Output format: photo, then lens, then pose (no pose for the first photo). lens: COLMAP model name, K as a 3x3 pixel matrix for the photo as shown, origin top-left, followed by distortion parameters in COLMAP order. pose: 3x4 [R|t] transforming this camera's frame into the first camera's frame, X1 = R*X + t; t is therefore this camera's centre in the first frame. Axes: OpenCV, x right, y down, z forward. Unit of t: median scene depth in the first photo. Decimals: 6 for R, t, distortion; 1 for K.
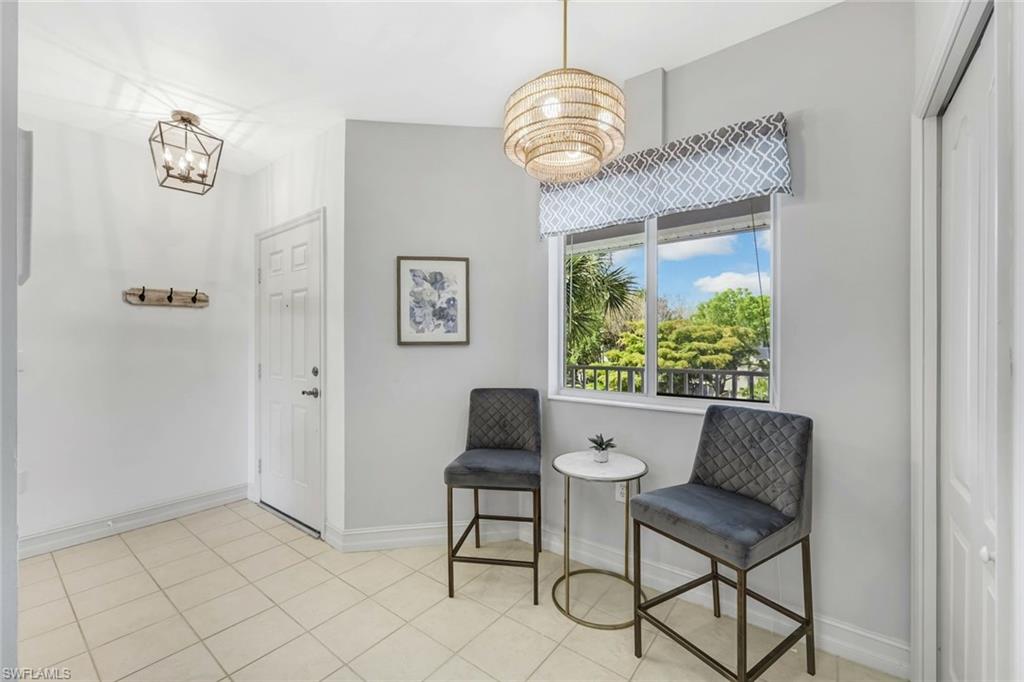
lens RADIAL K [[412.6, 0, 513.1], [0, 412.6, 345.6], [0, 0, 1]] dist [0.000715, 0.001748]
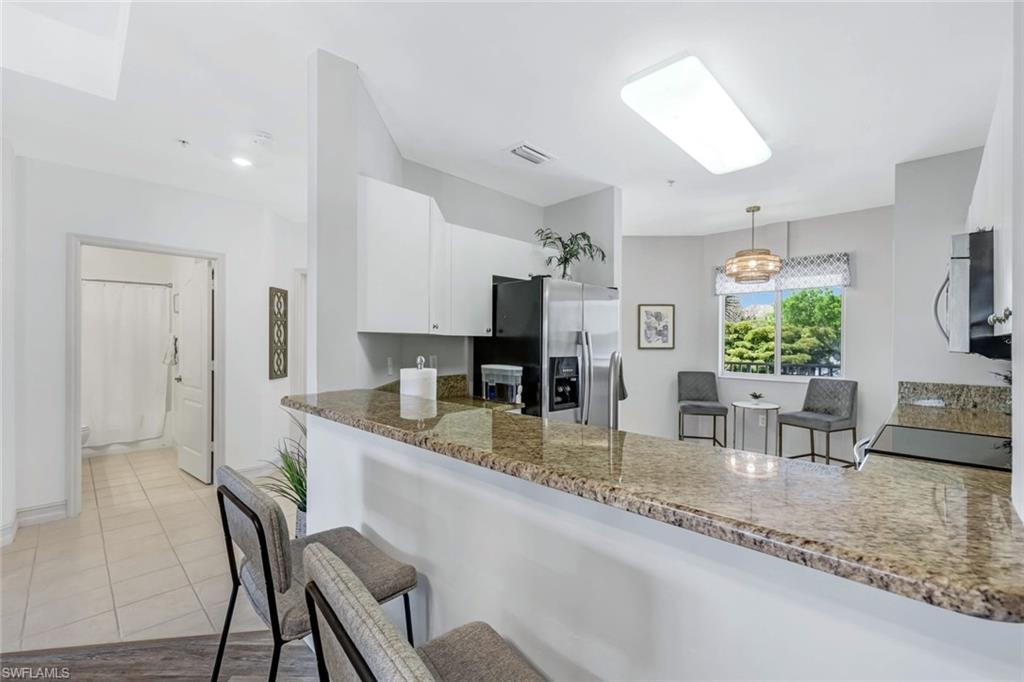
lens RADIAL K [[423.4, 0, 509.2], [0, 423.4, 345.0], [0, 0, 1]] dist [-0.002642, -0.001005]
pose [[0.991795, 0.005699, -0.127710, -0.079537], [-0.005128, 0.999975, 0.004798, -0.003396], [0.127734, -0.004103, 0.991800, -0.137787]]
